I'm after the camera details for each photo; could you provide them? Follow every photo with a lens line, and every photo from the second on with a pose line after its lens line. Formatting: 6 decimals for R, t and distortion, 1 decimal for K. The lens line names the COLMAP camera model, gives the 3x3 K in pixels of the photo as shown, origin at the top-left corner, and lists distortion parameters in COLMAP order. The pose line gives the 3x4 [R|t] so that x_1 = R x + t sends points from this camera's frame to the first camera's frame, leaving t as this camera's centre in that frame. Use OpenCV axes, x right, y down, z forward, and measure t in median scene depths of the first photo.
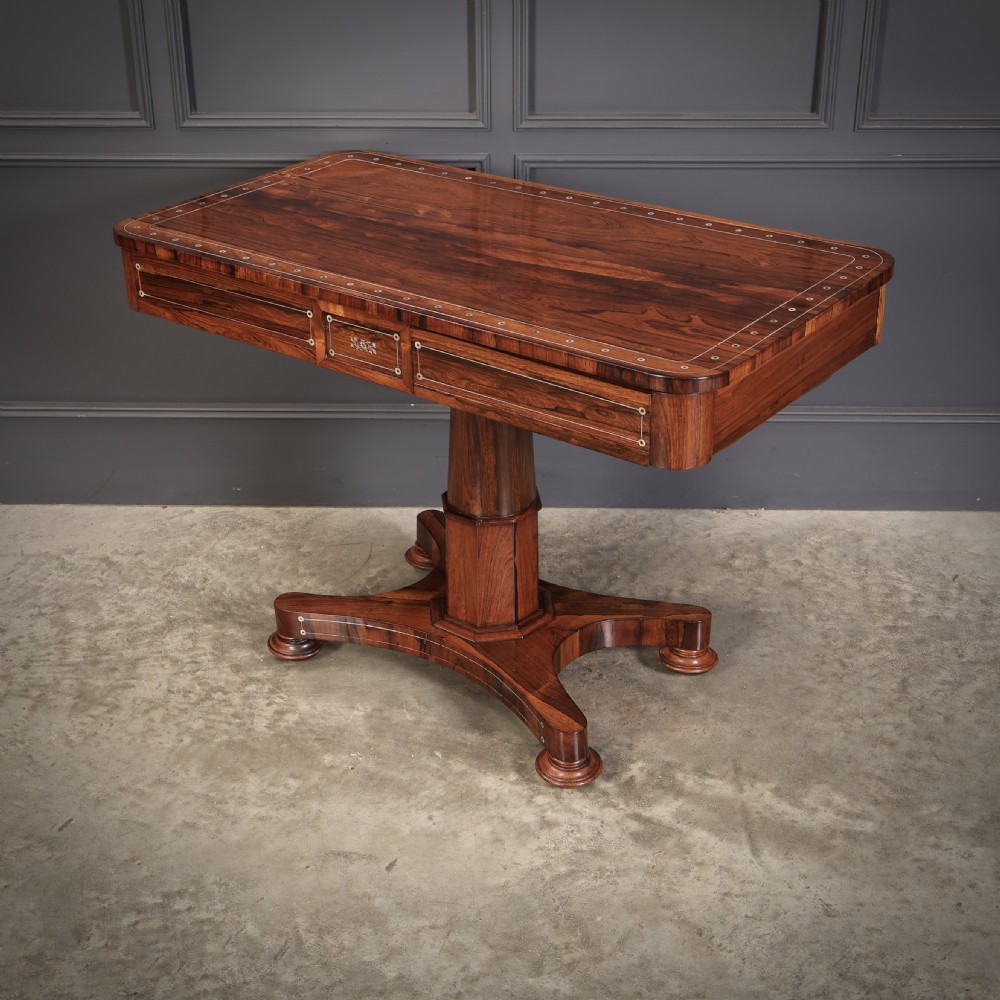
lens RADIAL K [[1588.0, 0, 498.6], [0, 1588.0, 503.0], [0, 0, 1]] dist [-0.003922, 0.009863]
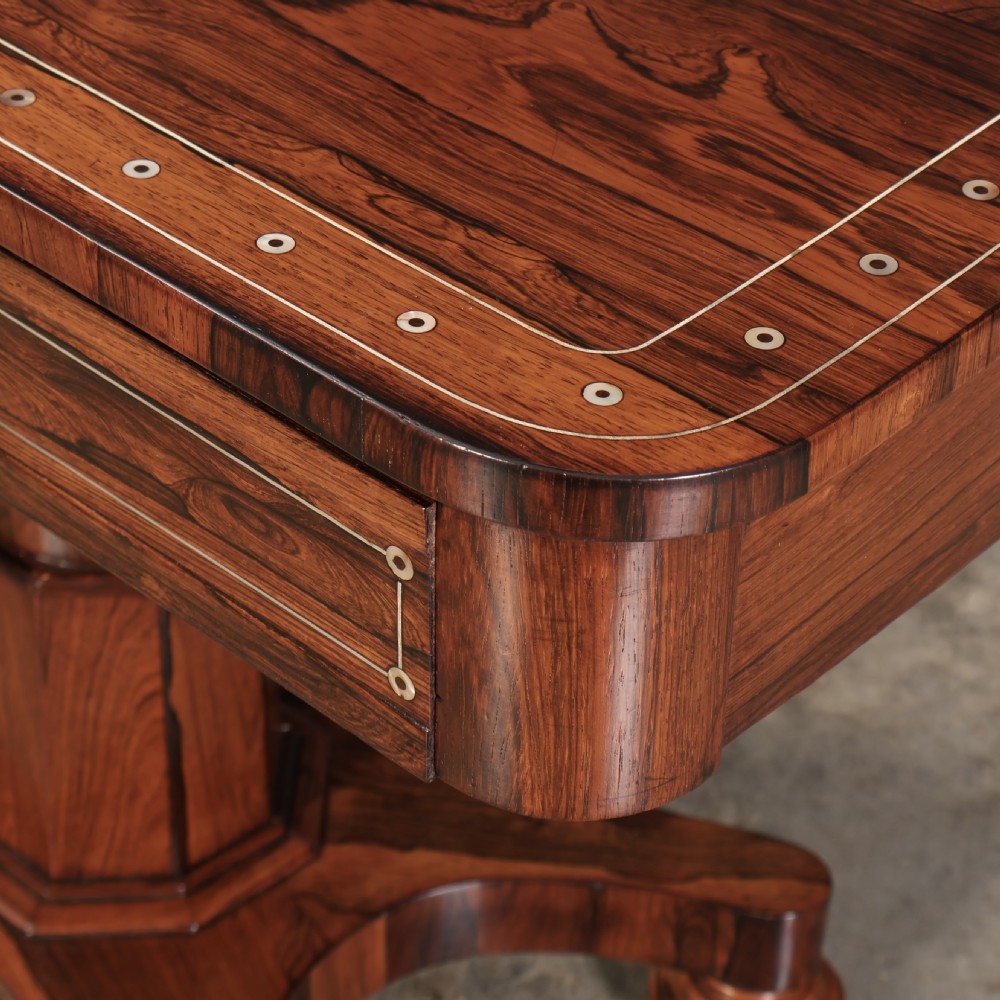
lens RADIAL K [[3016.7, 0, 499.0], [0, 3016.7, 499.6], [0, 0, 1]] dist [0.004870, 0.110844]
pose [[0.995326, 0.085967, -0.043991, 0.094496], [-0.076153, 0.978854, 0.189857, -0.113364], [0.059383, -0.185619, 0.980826, 0.466447]]
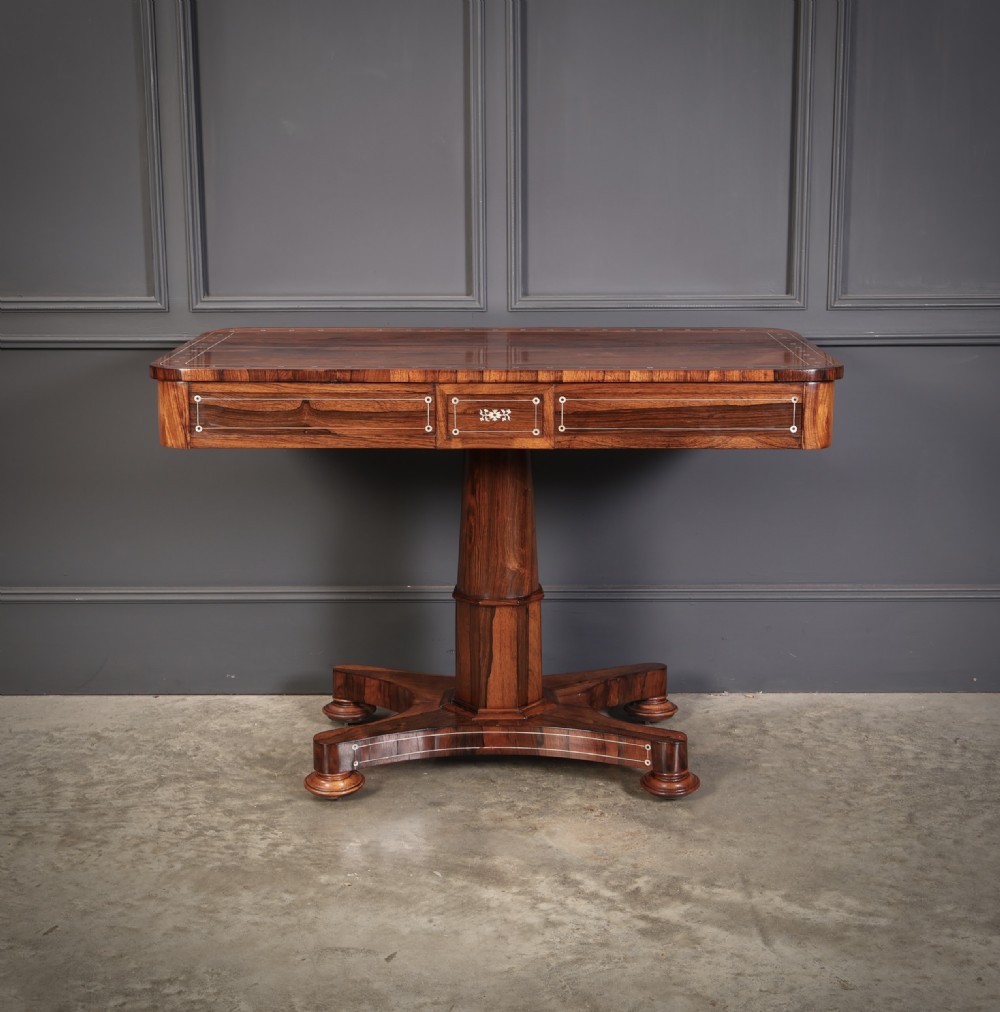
lens RADIAL K [[1660.7, 0, 516.2], [0, 1660.7, 487.4], [0, 0, 1]] dist [0.001699, -0.008171]
pose [[0.999761, -0.003744, 0.021530, -0.011024], [0.009427, 0.962719, -0.270338, 0.204814], [-0.019715, 0.270476, 0.962525, -0.042619]]
